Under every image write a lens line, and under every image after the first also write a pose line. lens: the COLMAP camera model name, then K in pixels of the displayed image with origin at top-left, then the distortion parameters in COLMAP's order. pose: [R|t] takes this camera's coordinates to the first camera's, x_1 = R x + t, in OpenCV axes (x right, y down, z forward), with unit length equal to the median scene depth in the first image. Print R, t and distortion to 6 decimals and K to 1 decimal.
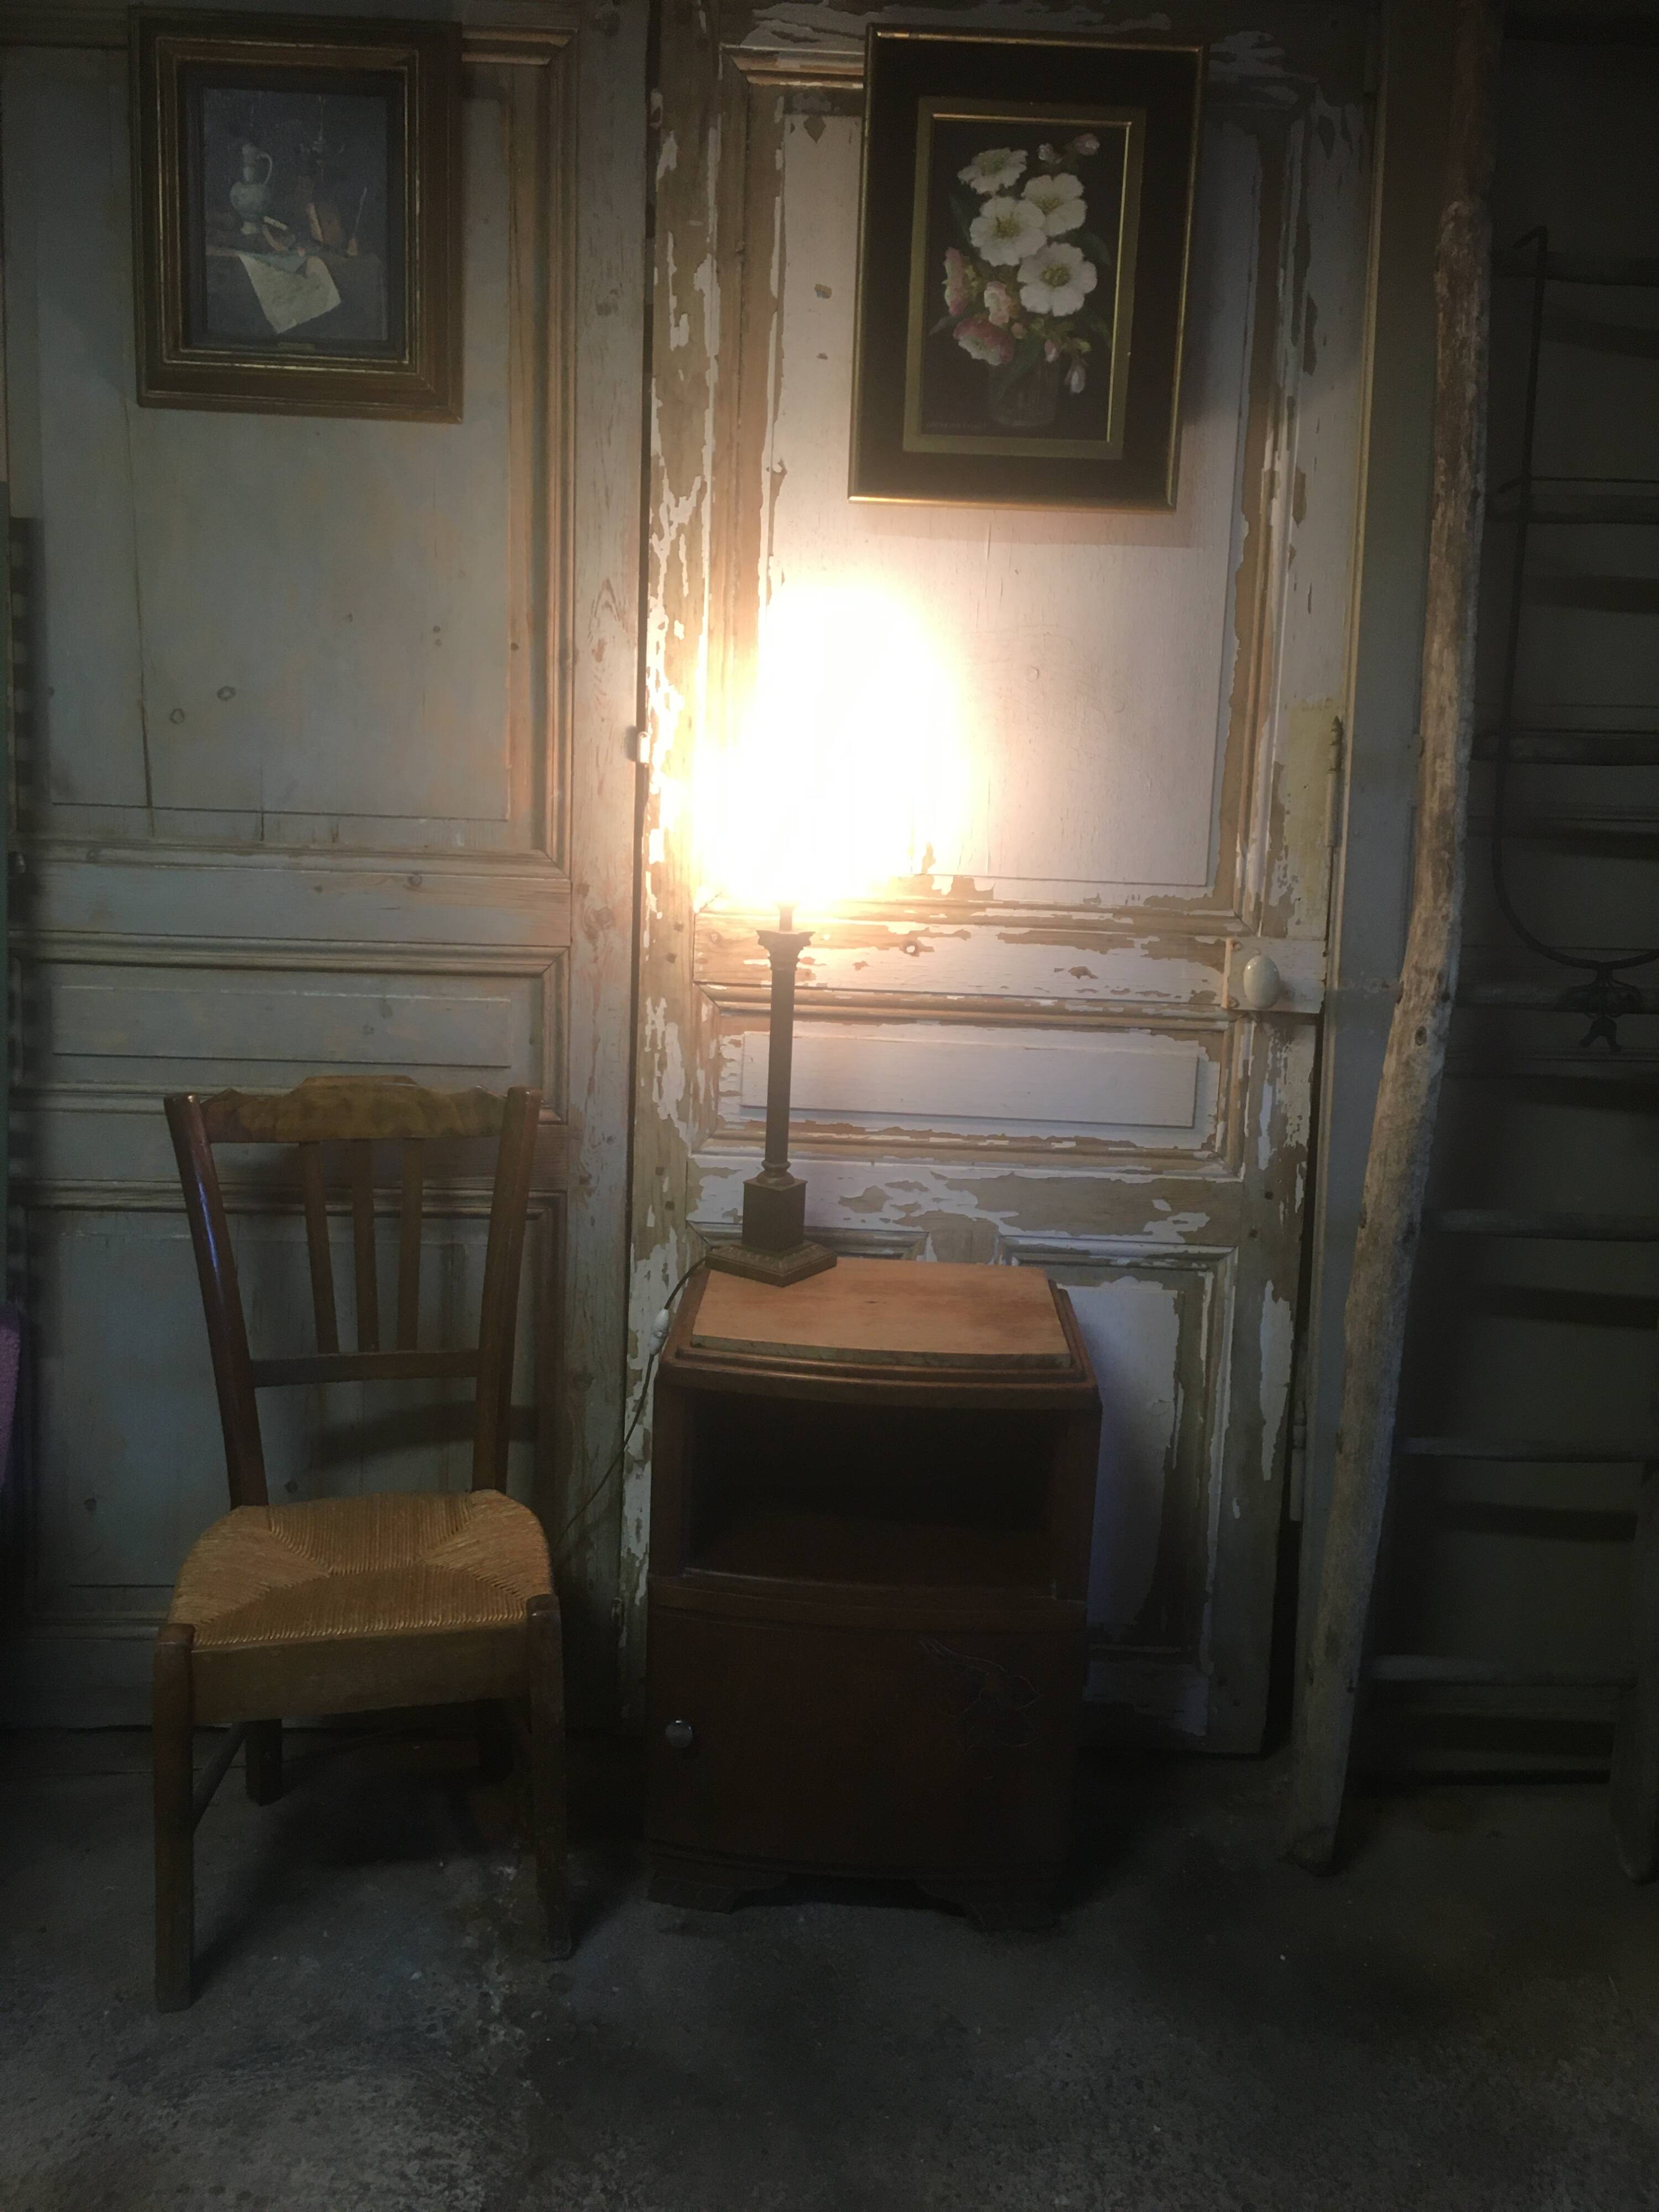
lens RADIAL K [[1877.5, 0, 823.1], [0, 1877.5, 1098.5], [0, 0, 1]] dist [0.084899, -0.113222]
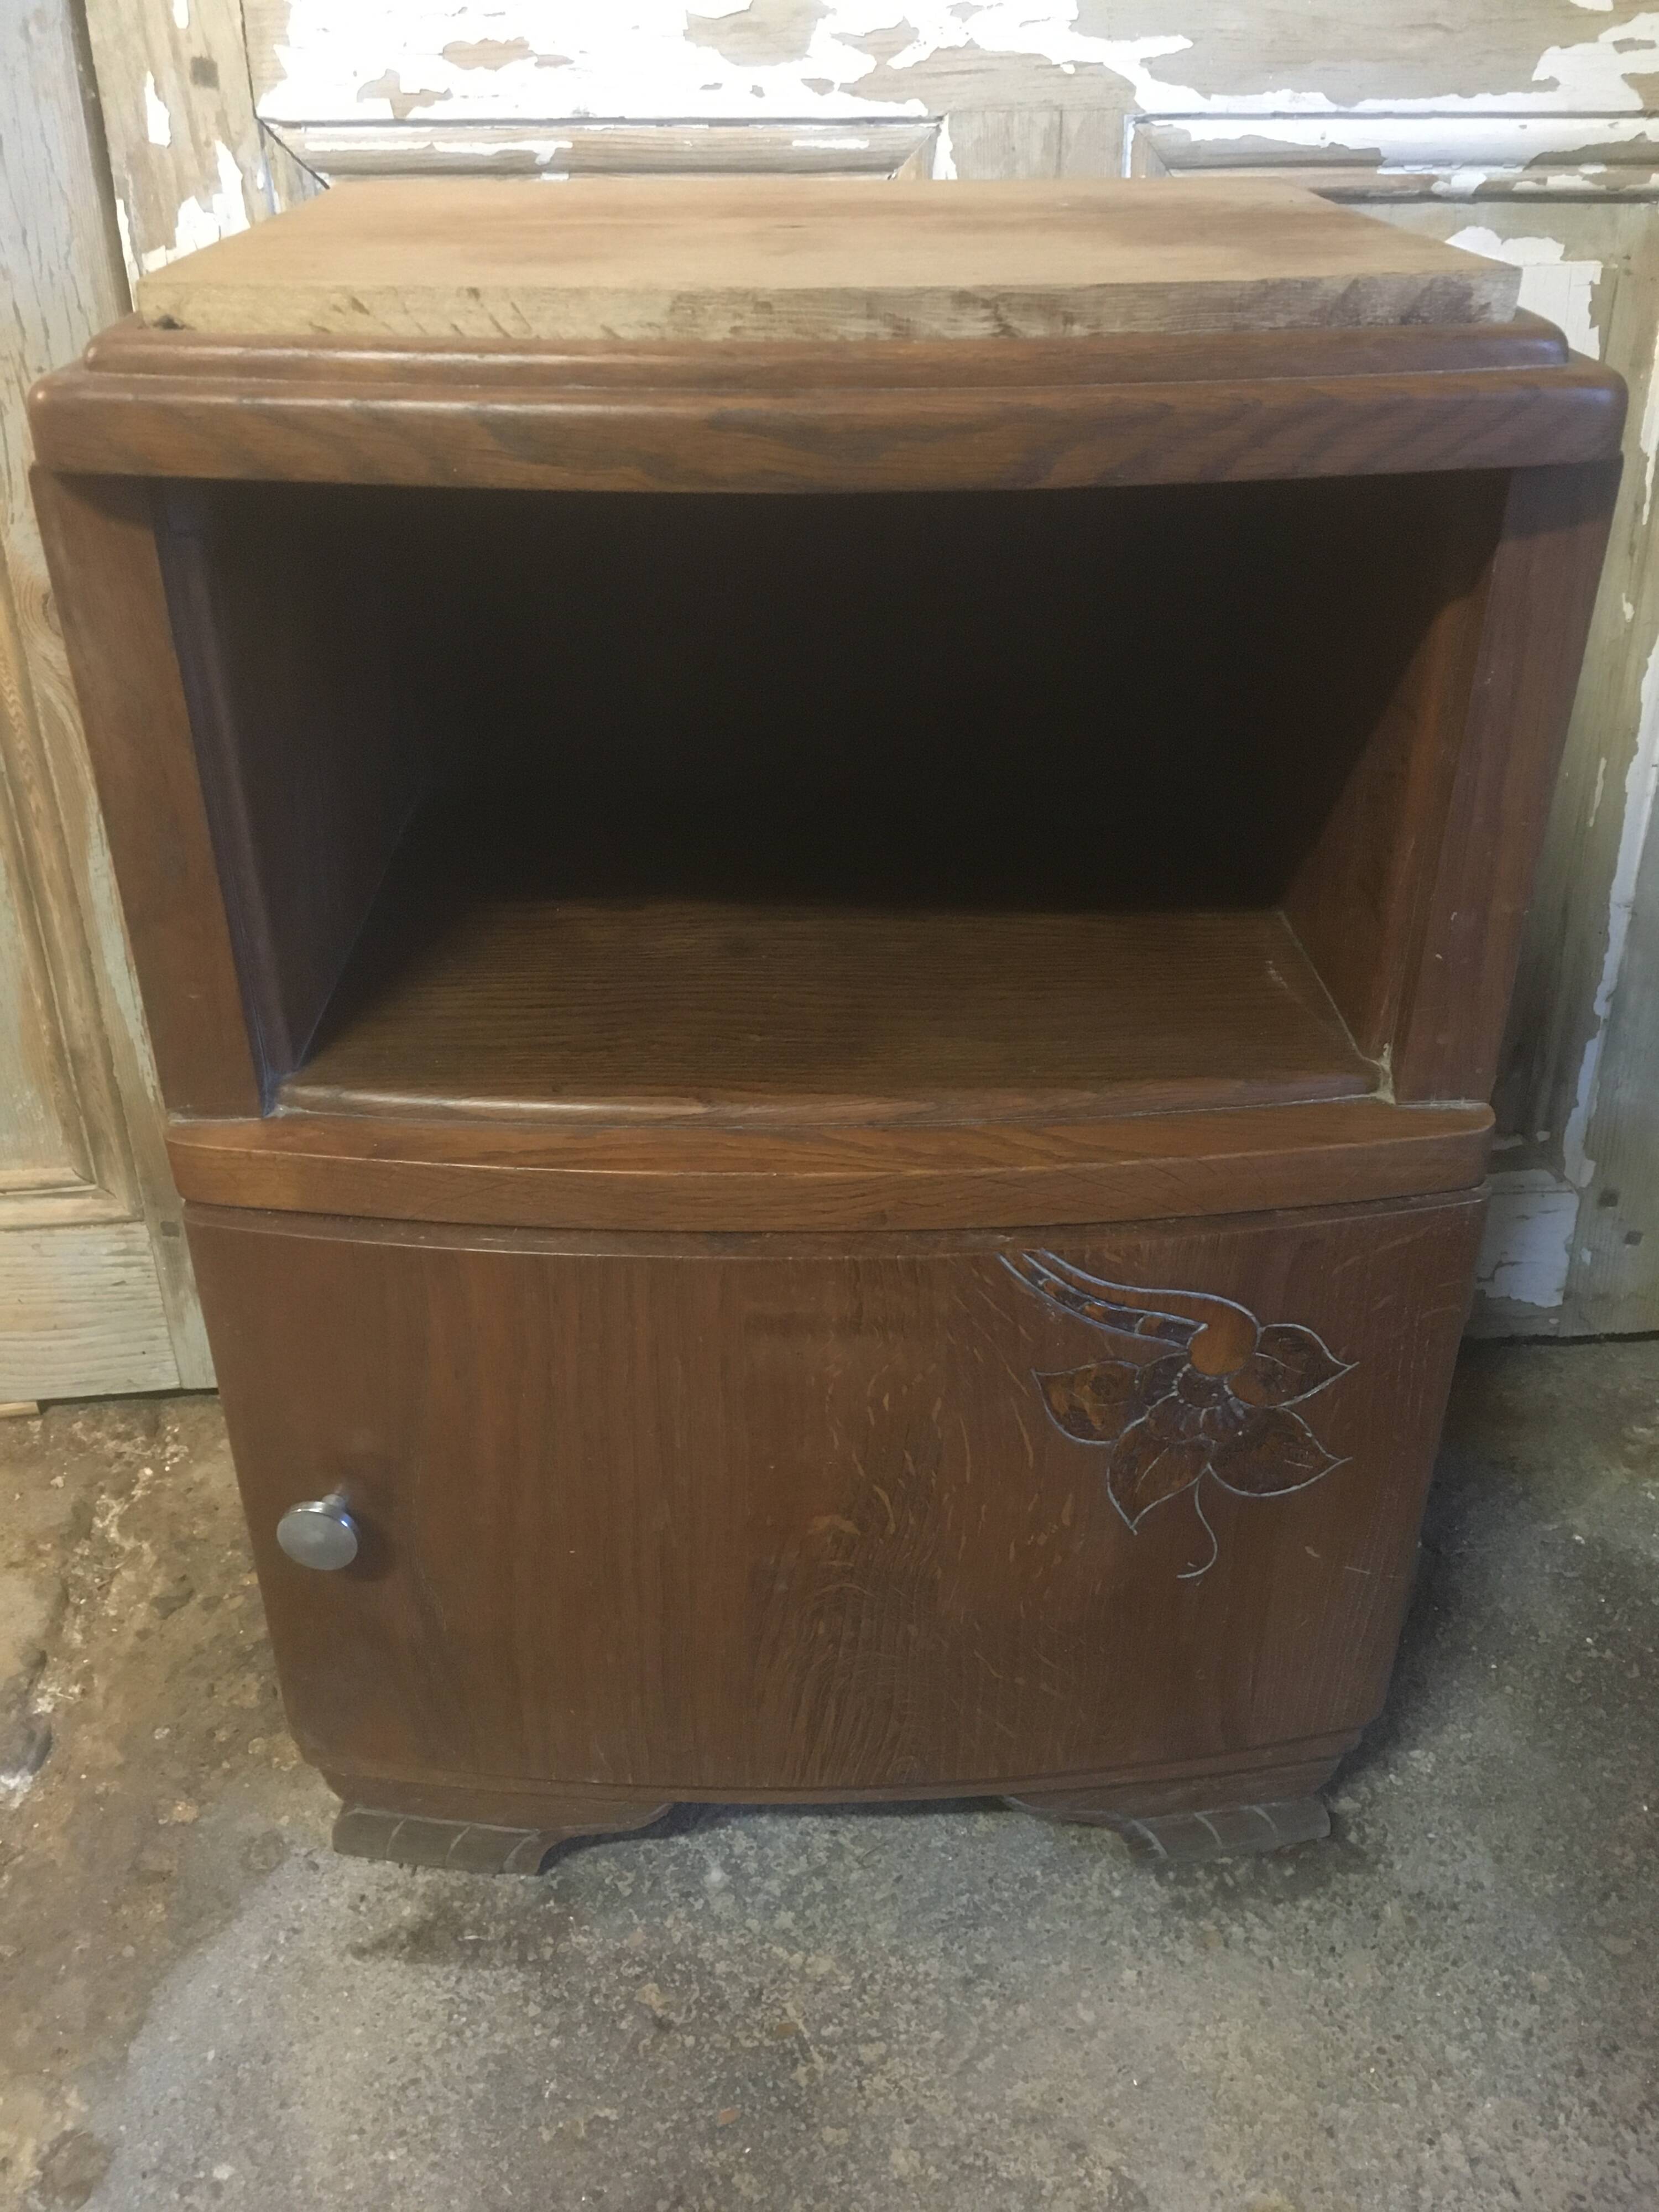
lens RADIAL K [[1886.0, 0, 827.1], [0, 1886.0, 1102.6], [0, 0, 1]] dist [0.077409, -0.108539]
pose [[0.997373, -0.069366, 0.020879, 0.013763], [0.059309, 0.947417, 0.314458, 0.135563], [-0.041594, -0.312393, 0.949042, 0.604937]]
